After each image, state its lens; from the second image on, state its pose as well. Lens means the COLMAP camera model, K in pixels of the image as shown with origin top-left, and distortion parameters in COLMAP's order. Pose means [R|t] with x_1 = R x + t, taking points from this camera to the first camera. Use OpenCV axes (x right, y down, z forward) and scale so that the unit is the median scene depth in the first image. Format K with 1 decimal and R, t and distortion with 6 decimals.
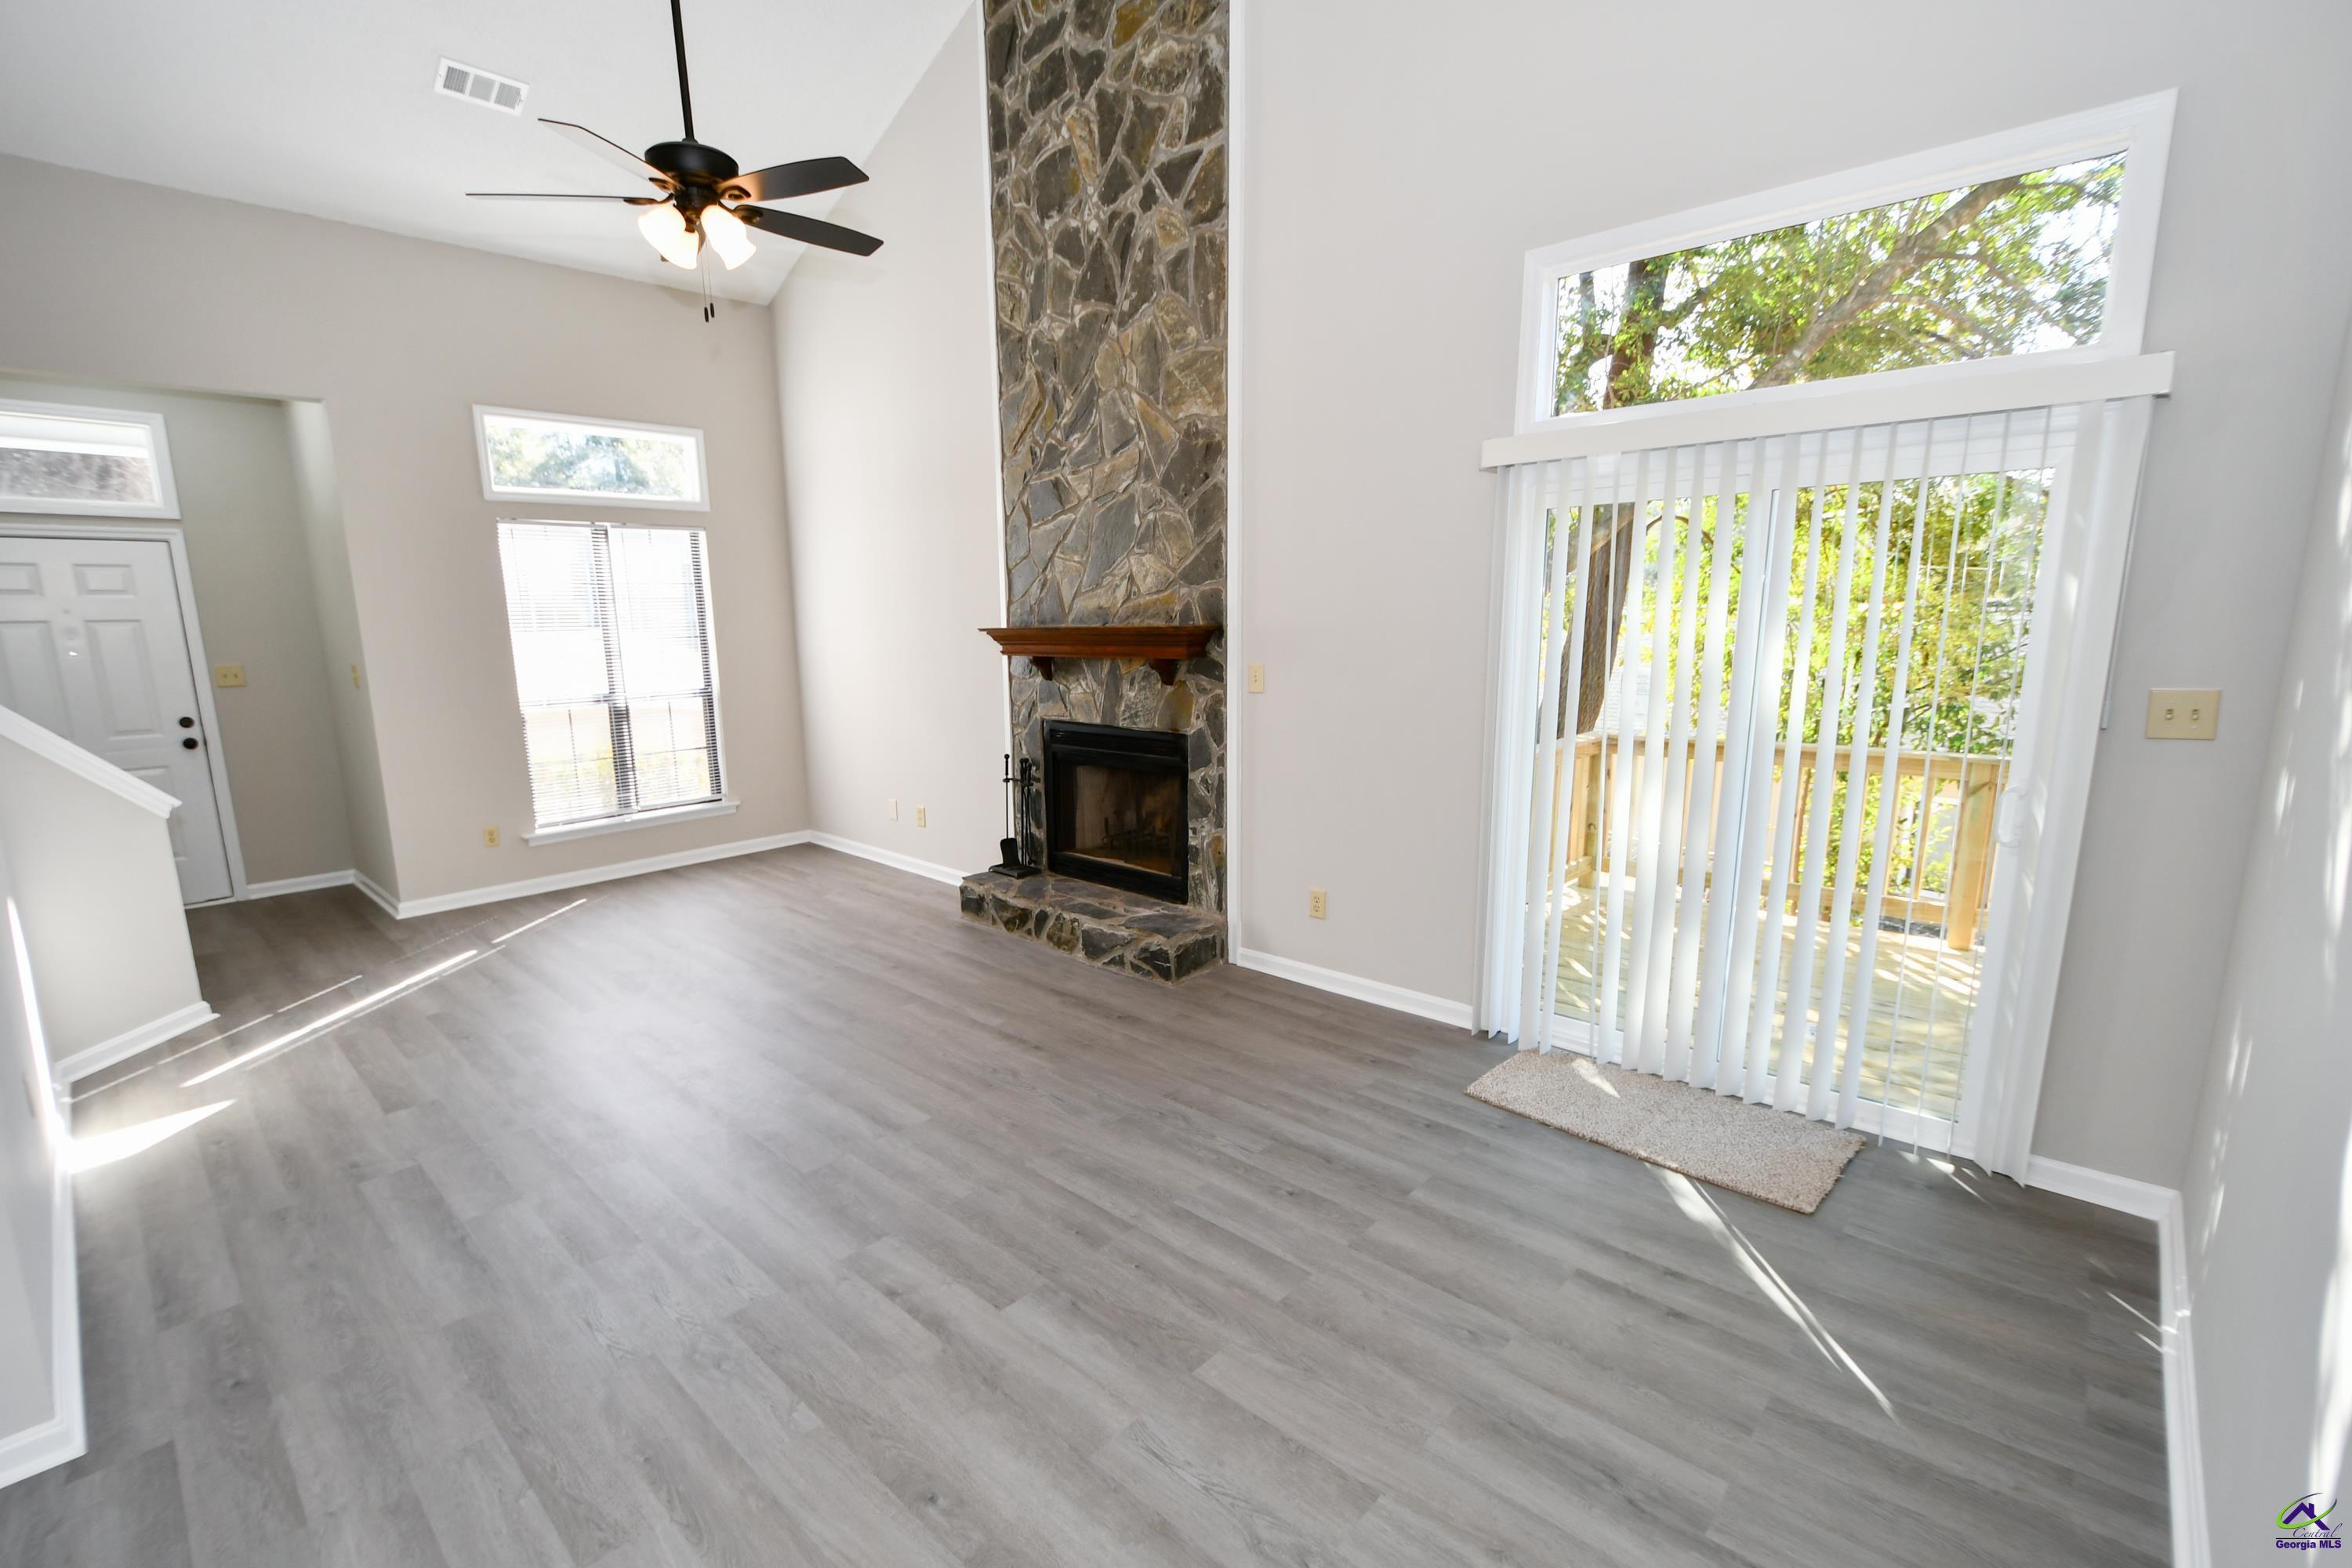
lens RADIAL K [[1026.7, 0, 1150.8], [0, 1026.7, 817.7], [0, 0, 1]] dist [0.006268, -0.008882]
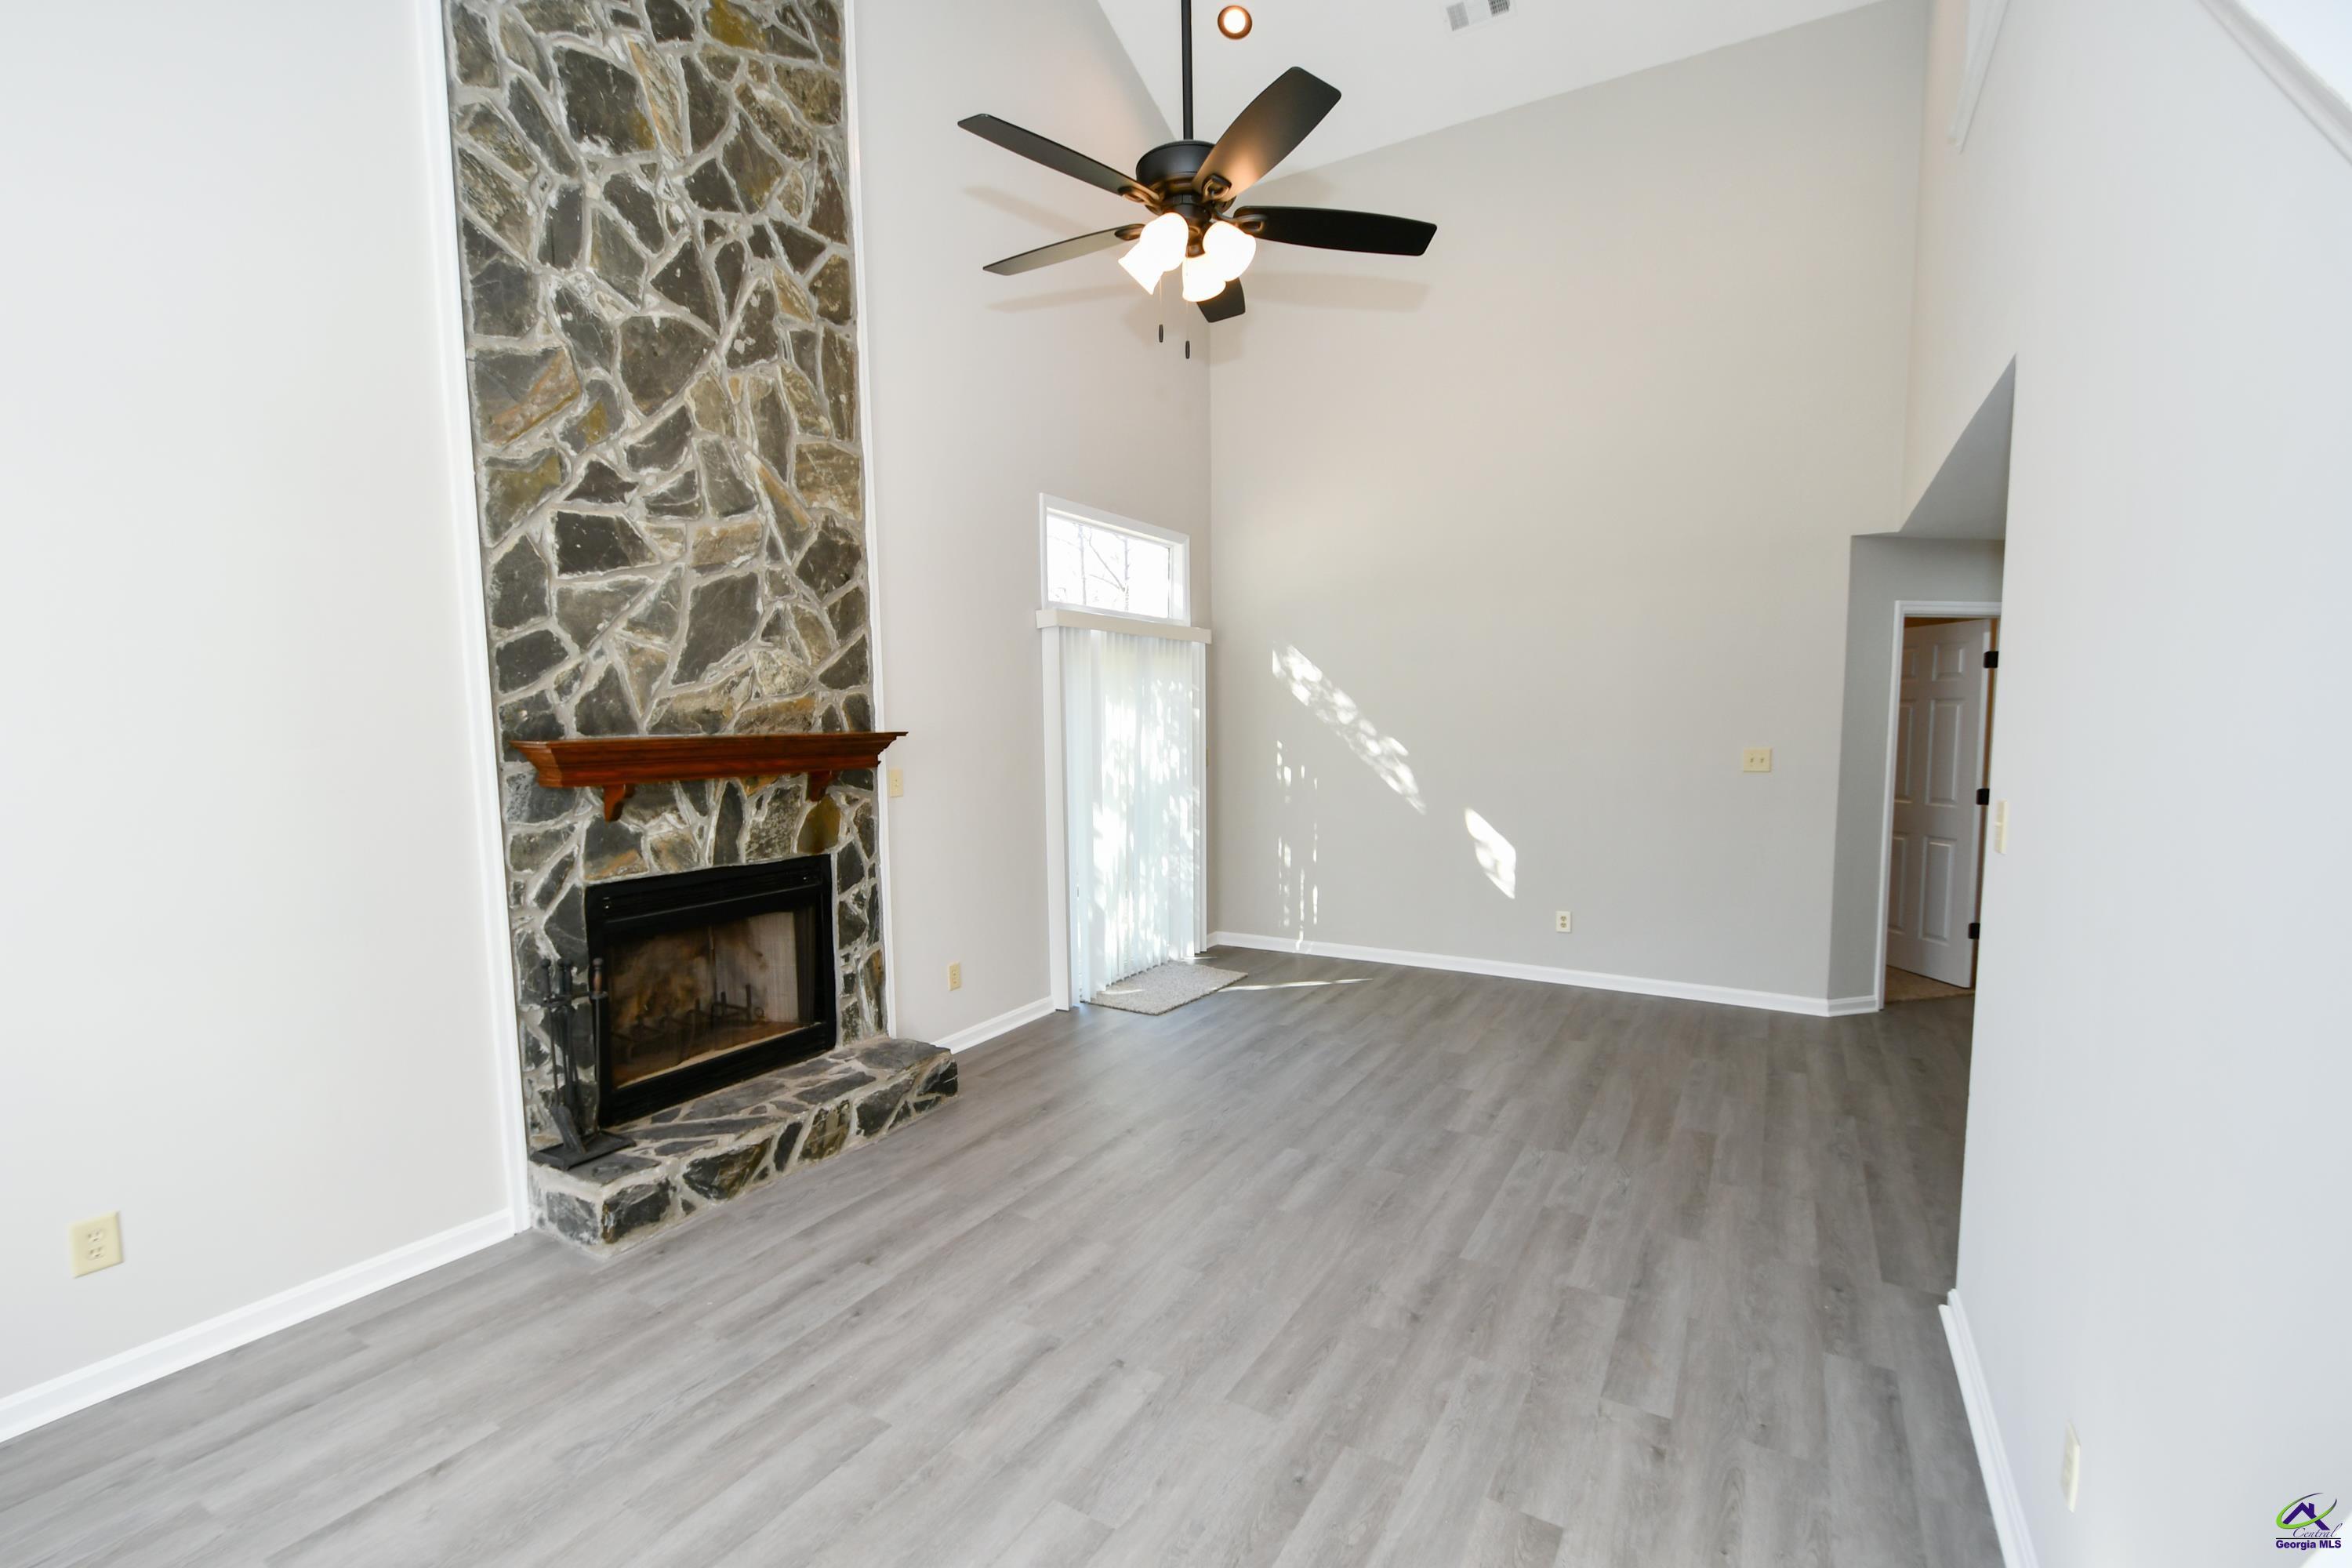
lens RADIAL K [[1026.7, 0, 1150.8], [0, 1026.7, 817.7], [0, 0, 1]] dist [0.006268, -0.008882]
pose [[-0.205497, -0.081299, 0.975275, -0.898168], [0.199146, 0.972219, 0.123005, -0.167464], [-0.958181, 0.219499, -0.183598, 0.901977]]
